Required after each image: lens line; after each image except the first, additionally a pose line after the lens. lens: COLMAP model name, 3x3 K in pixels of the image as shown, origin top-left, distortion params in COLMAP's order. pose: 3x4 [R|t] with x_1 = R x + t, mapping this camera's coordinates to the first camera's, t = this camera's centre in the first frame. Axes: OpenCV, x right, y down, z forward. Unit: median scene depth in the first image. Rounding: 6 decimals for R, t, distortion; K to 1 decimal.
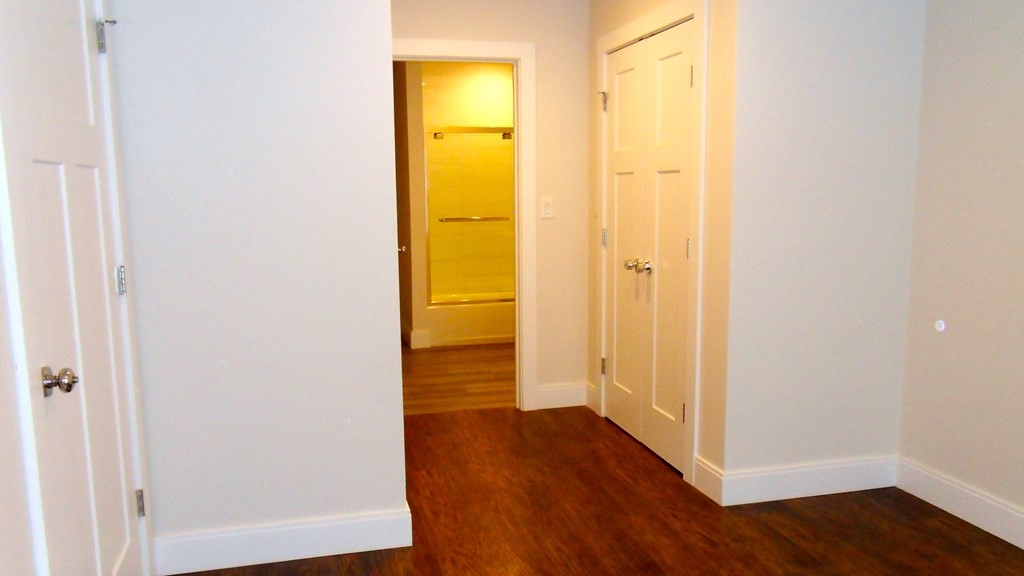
lens RADIAL K [[772.0, 0, 489.8], [0, 772.0, 288.6], [0, 0, 1]] dist [0.071243, 0.000950]
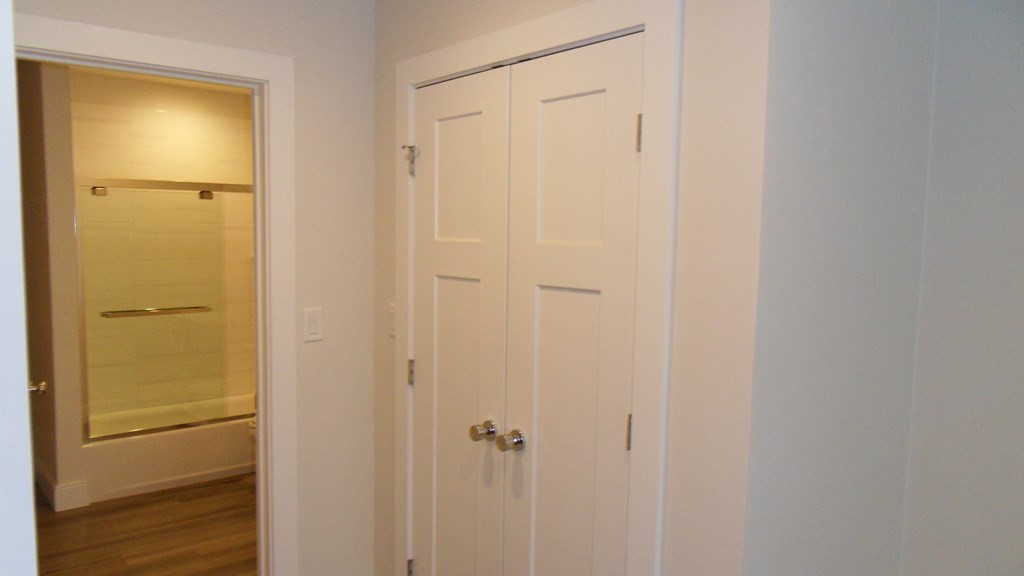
lens RADIAL K [[742.1, 0, 512.0], [0, 742.1, 288.0], [0, 0, 1]] dist [-0.006577, 0.000575]
pose [[0.898438, -0.013629, 0.438889, -0.041751], [0.041258, 0.997716, -0.053477, -0.095135], [-0.437158, 0.066153, 0.896949, 0.399307]]
